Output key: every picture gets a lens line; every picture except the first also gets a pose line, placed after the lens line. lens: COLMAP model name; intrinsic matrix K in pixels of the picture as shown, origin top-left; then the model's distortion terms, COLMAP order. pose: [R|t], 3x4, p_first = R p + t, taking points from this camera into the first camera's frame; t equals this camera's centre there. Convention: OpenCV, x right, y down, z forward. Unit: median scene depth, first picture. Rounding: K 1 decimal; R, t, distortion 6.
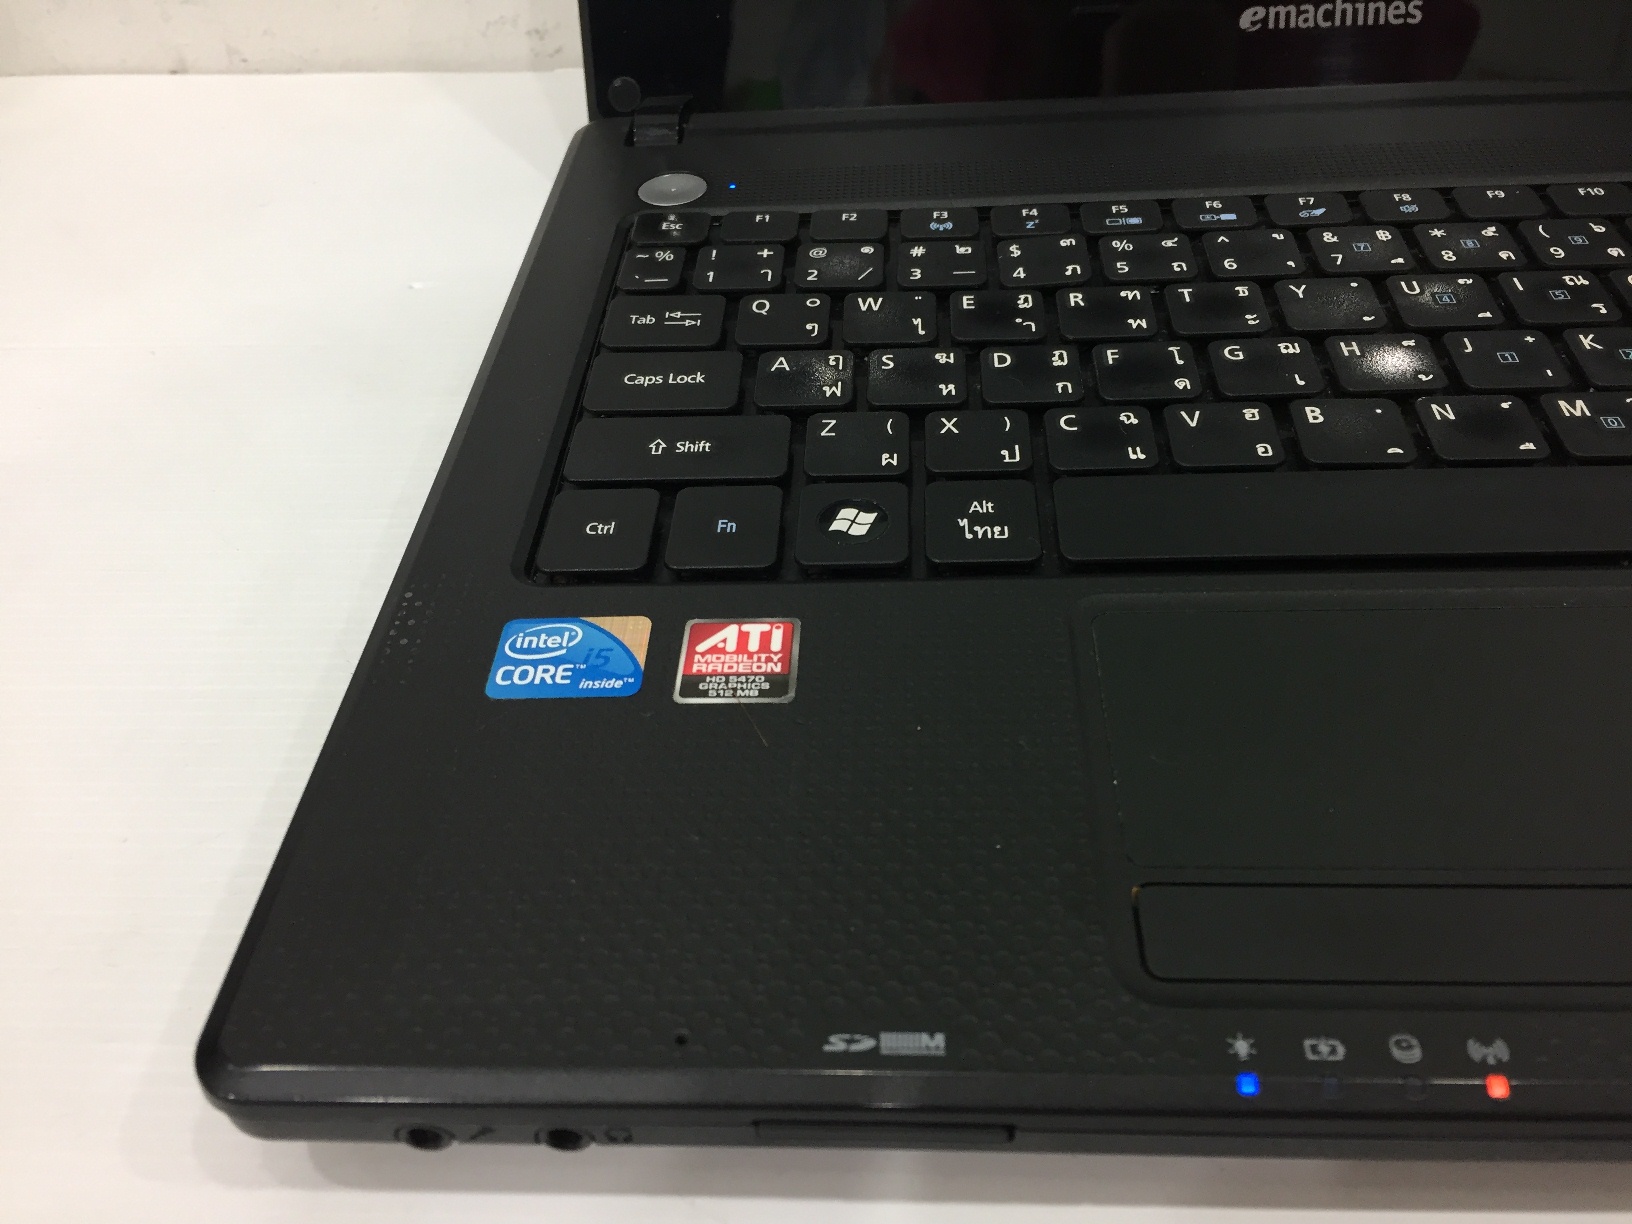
lens RADIAL K [[1417.8, 0, 817.4], [0, 1417.8, 616.4], [0, 0, 1]] dist [0.073434, -0.128840]
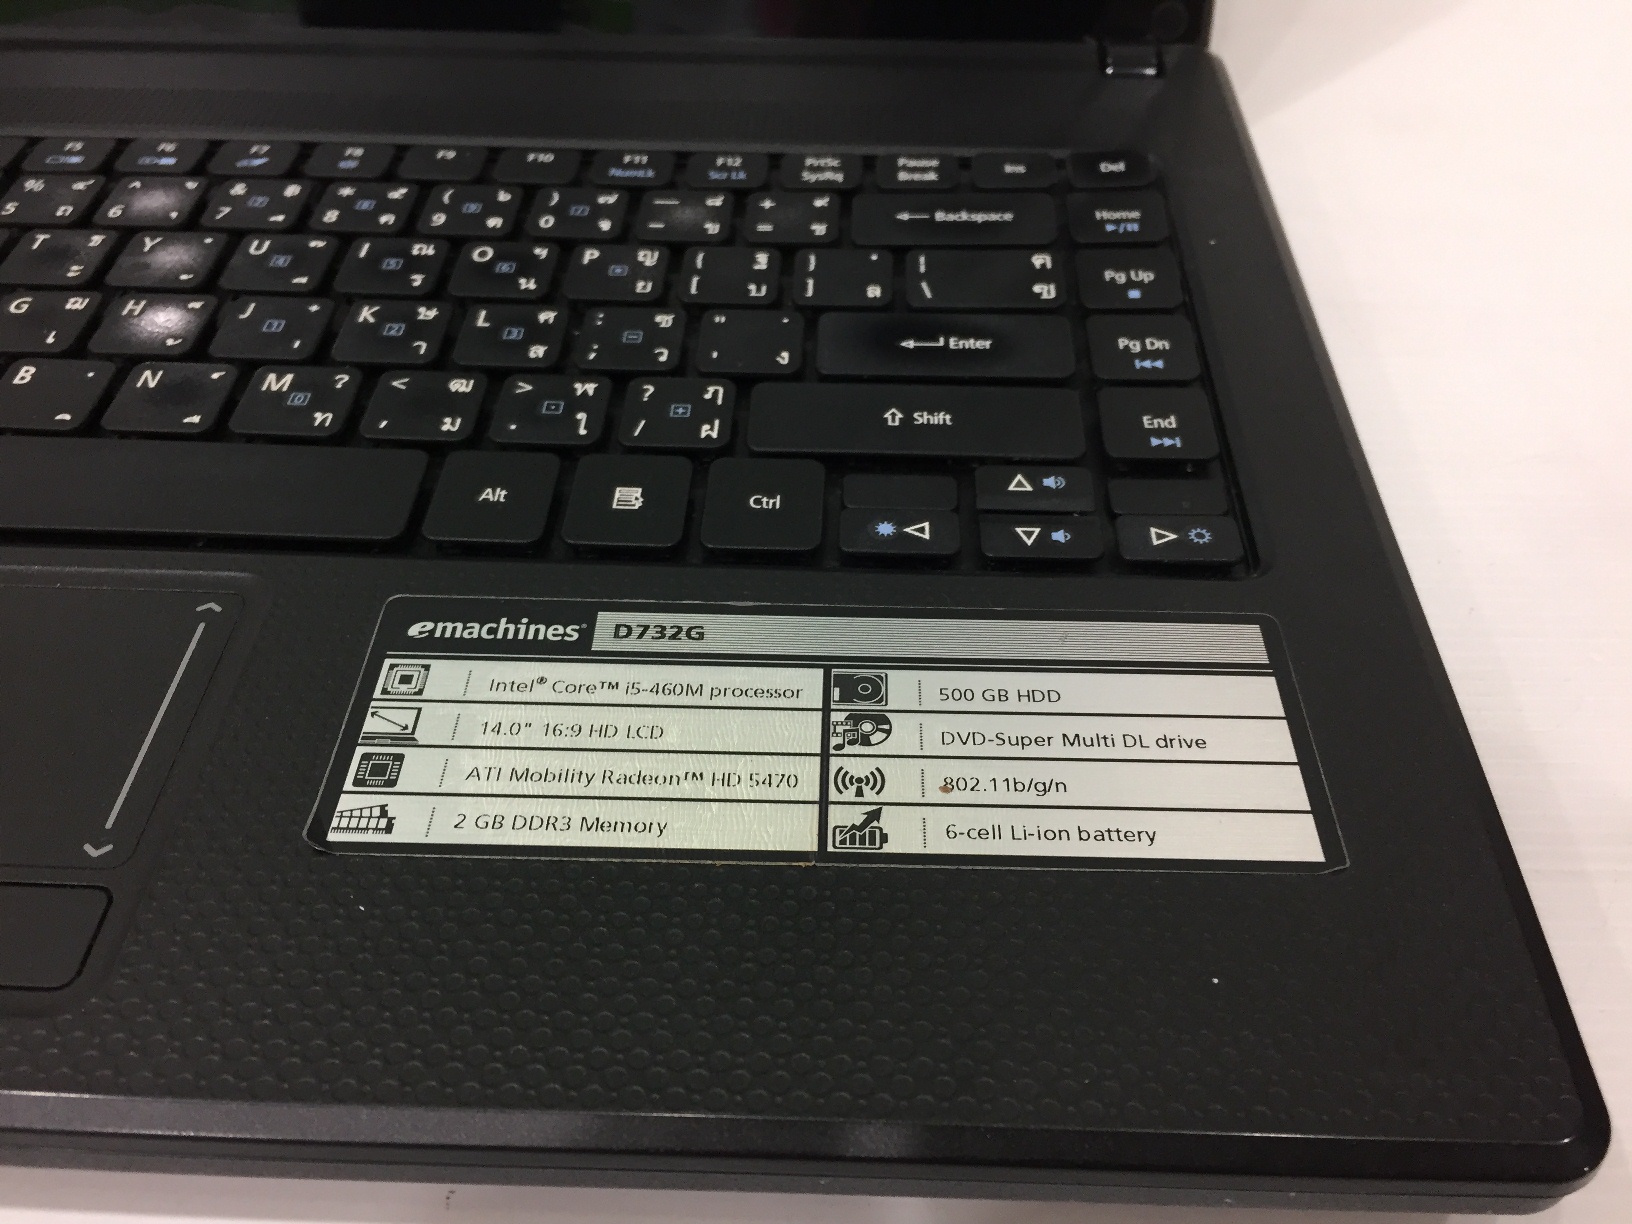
lens RADIAL K [[1417.8, 0, 817.4], [0, 1417.8, 616.4], [0, 0, 1]] dist [0.073434, -0.128840]
pose [[0.997494, 0.039367, 0.058783, 0.728714], [-0.042605, 0.997583, 0.054889, -0.046548], [-0.056481, -0.057256, 0.996761, -0.012167]]
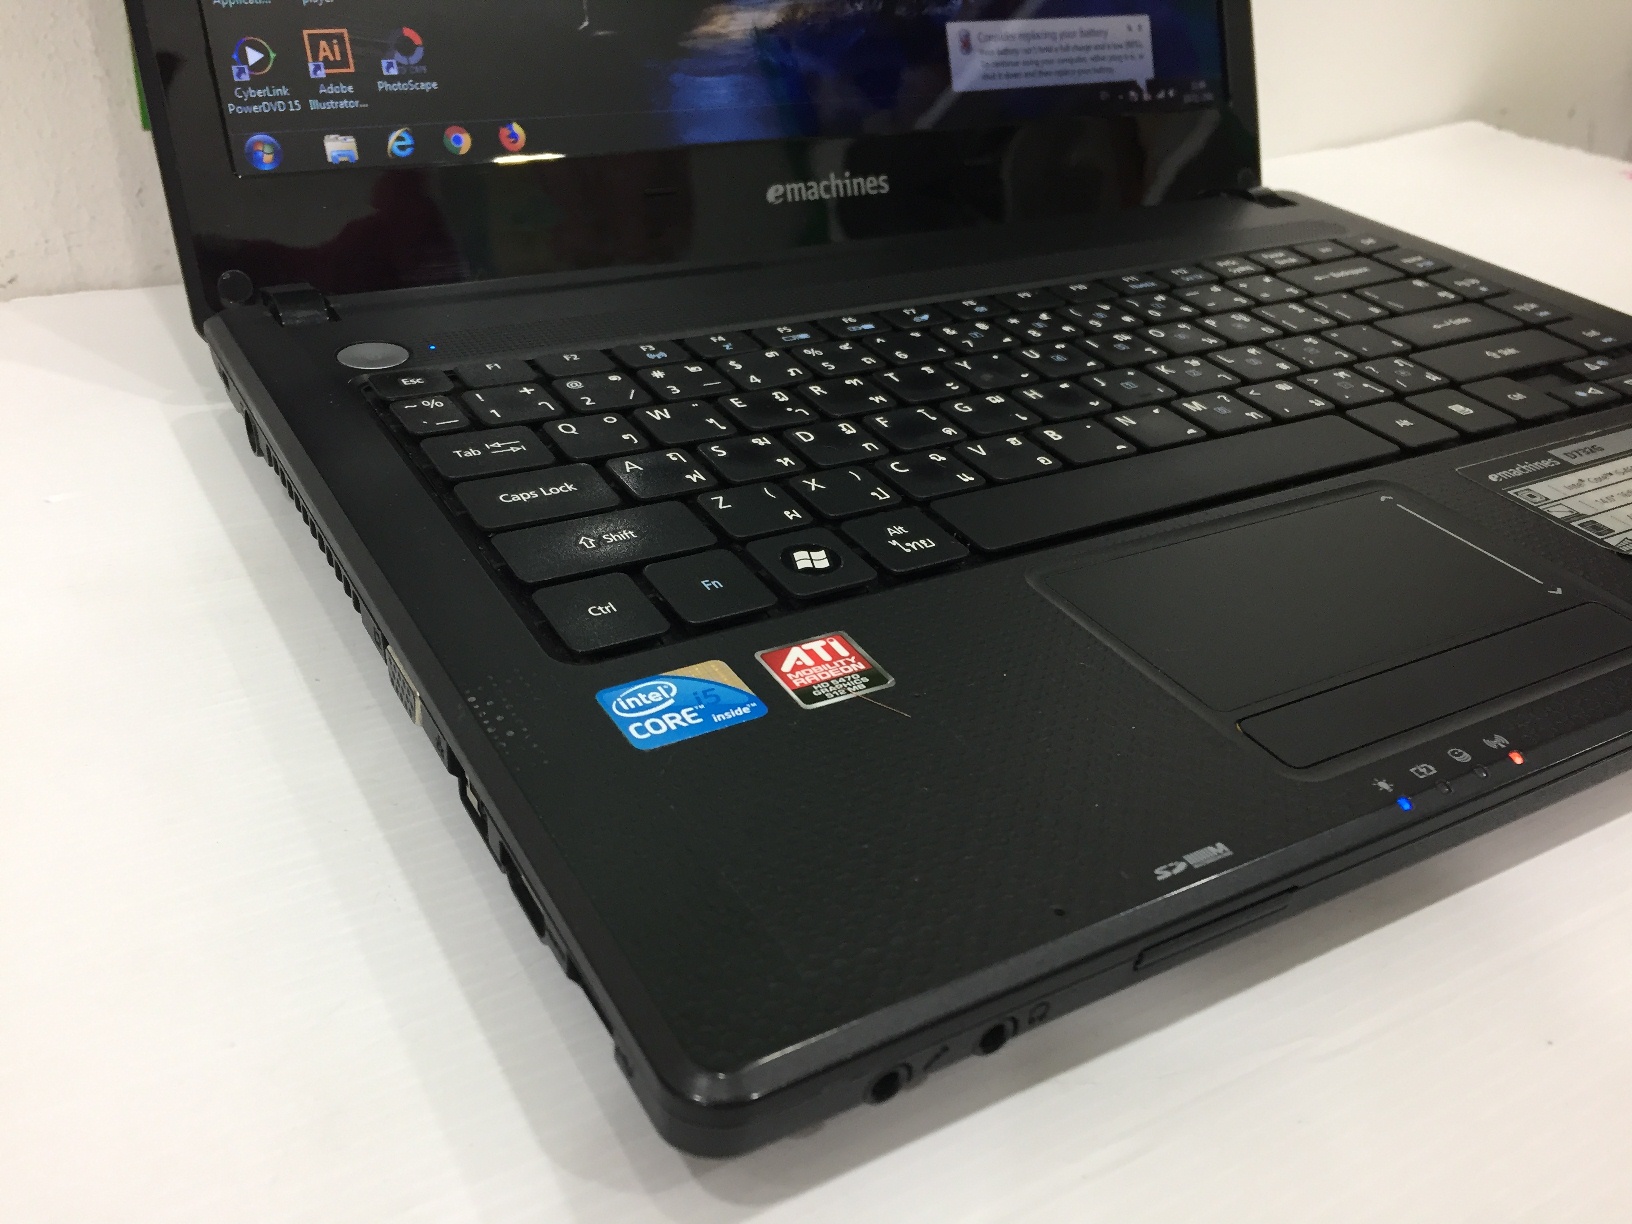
lens RADIAL K [[1417.8, 0, 817.4], [0, 1417.8, 616.4], [0, 0, 1]] dist [0.073434, -0.128840]
pose [[0.828846, -0.186452, 0.527493, -0.476567], [0.276740, 0.956046, -0.096908, 0.072751], [-0.486239, 0.226300, 0.844014, 0.039773]]
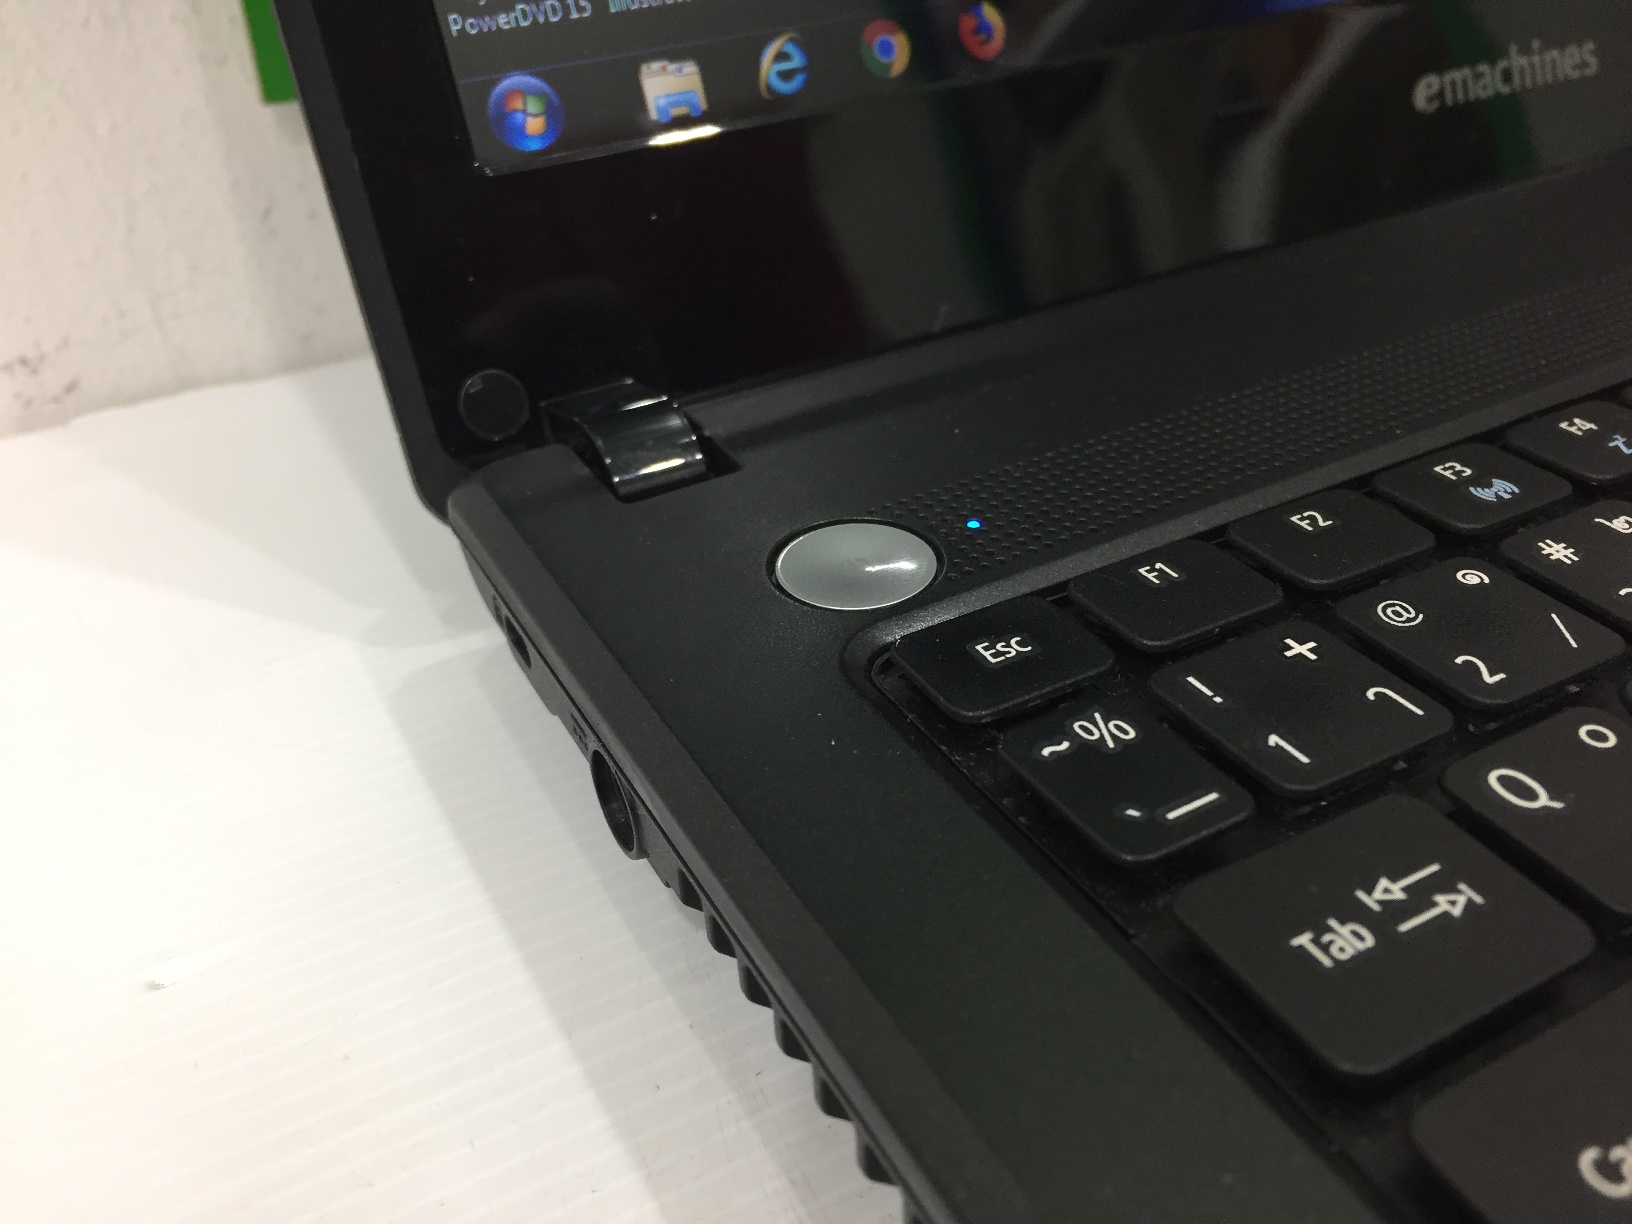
lens RADIAL K [[1449.1, 0, 824.3], [0, 1449.1, 615.6], [0, 0, 1]] dist [0.066596, -0.141518]
pose [[0.851938, -0.270248, 0.448518, -0.359404], [0.343365, 0.934991, -0.088840, -0.291454], [-0.395351, 0.229692, 0.889348, 0.723581]]
